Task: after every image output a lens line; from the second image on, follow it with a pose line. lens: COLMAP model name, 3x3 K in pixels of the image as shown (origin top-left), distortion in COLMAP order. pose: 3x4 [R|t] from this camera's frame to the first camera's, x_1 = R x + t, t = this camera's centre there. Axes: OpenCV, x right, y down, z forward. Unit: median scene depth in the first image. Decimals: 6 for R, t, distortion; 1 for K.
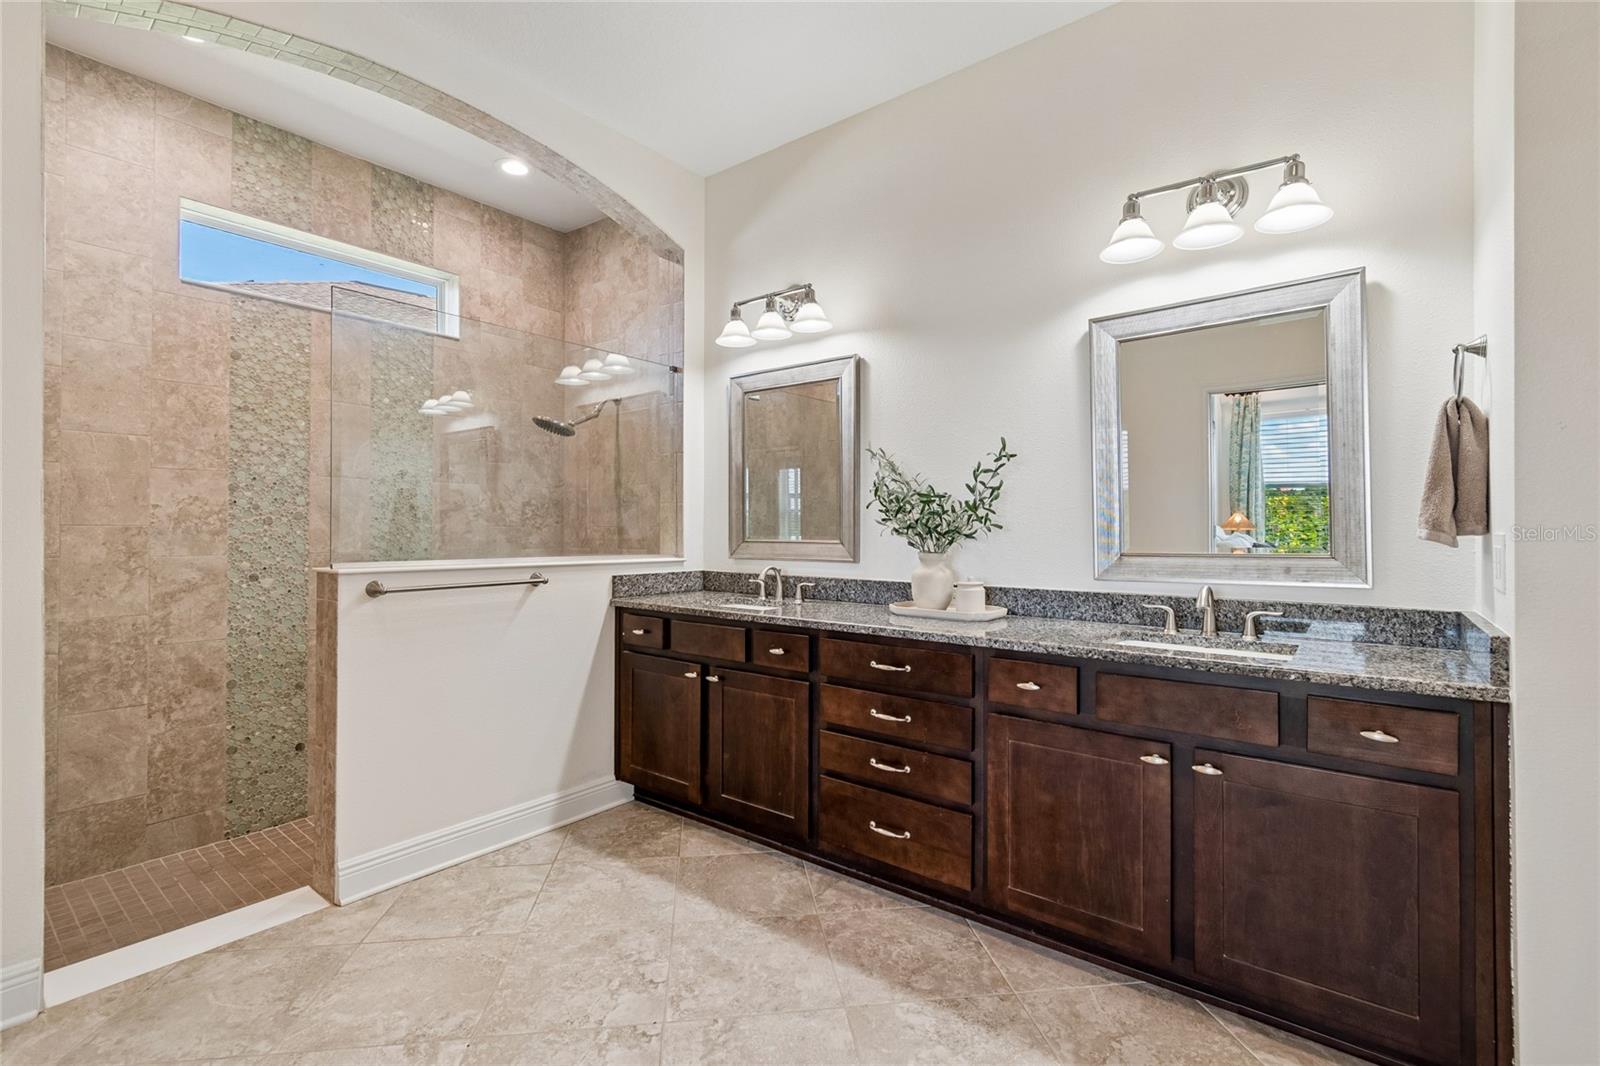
lens RADIAL K [[711.6, 0, 795.0], [0, 711.6, 528.0], [0, 0, 1]] dist [0.000632, -0.000509]
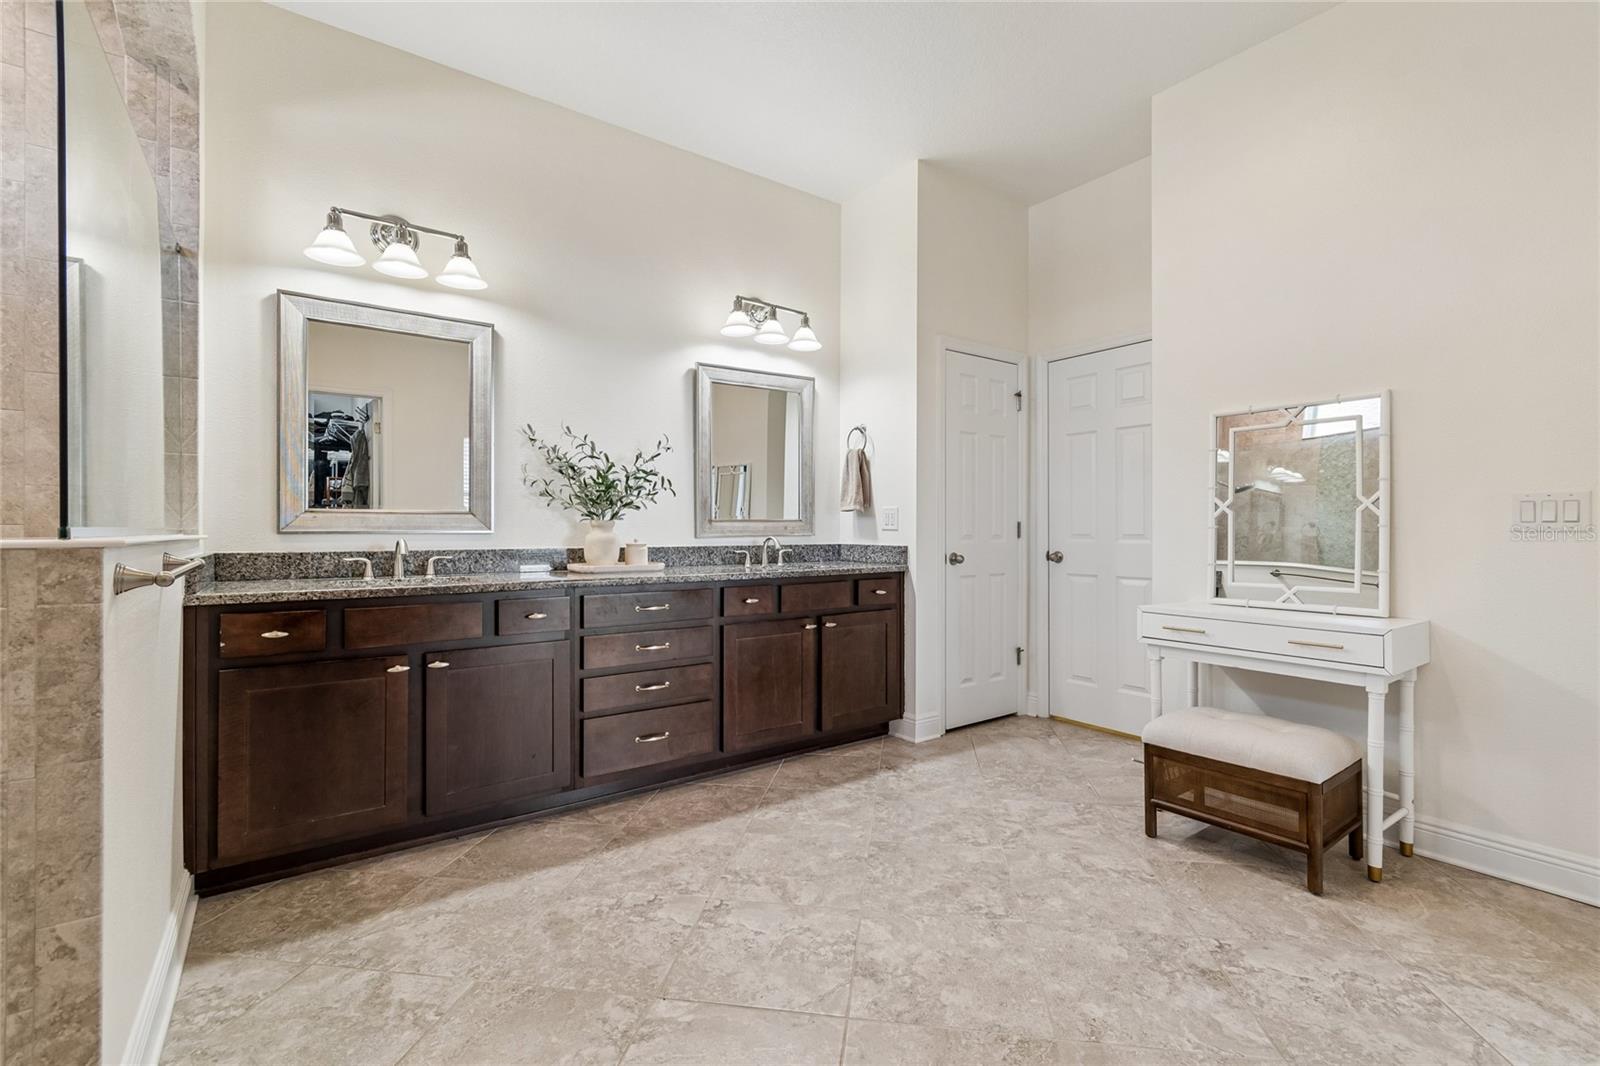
lens RADIAL K [[715.5, 0, 800.0], [0, 715.5, 533.0], [0, 0, 1]] dist [0.000557, -0.000627]
pose [[0.268366, -0.008806, 0.963277, -0.843487], [-0.003068, 0.999945, 0.009996, 0.040819], [-0.963312, -0.005638, 0.268324, 0.341779]]
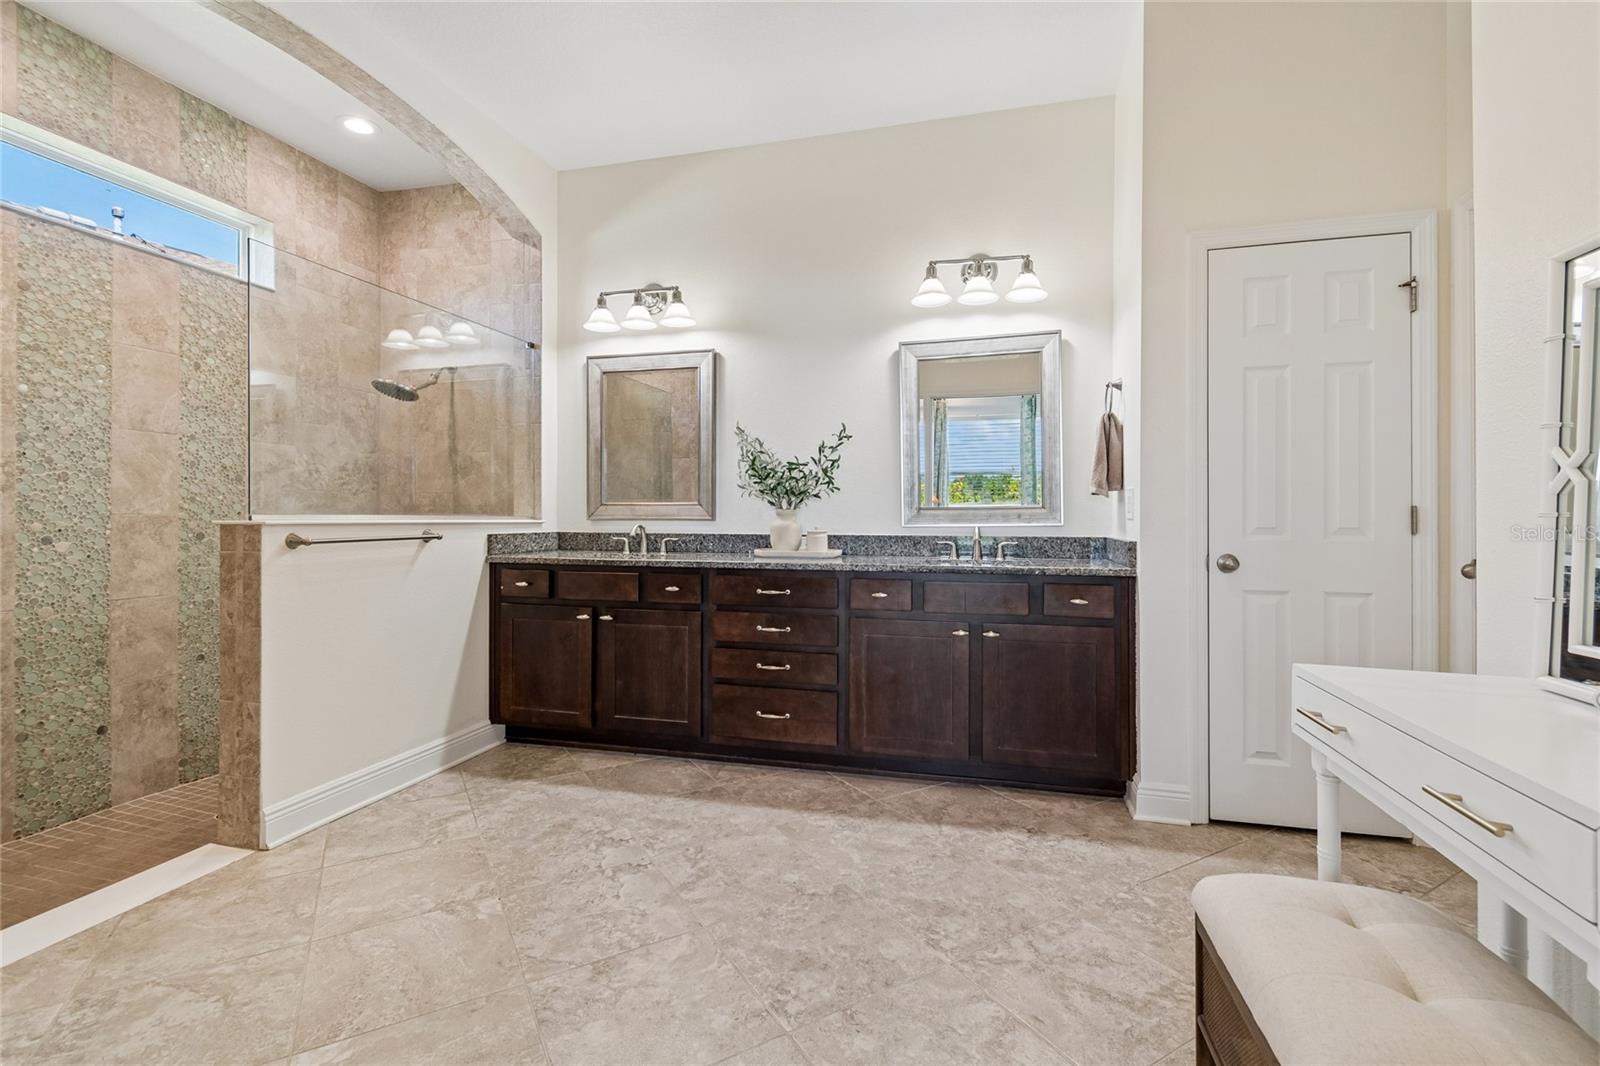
lens RADIAL K [[713.1, 0, 794.6], [0, 713.1, 520.2], [0, 0, 1]] dist [0.000617, -0.000354]
pose [[0.920683, -0.003070, 0.390300, -0.289421], [-0.000768, 0.999953, 0.009677, 0.040260], [-0.390311, -0.009209, 0.920637, -0.197481]]
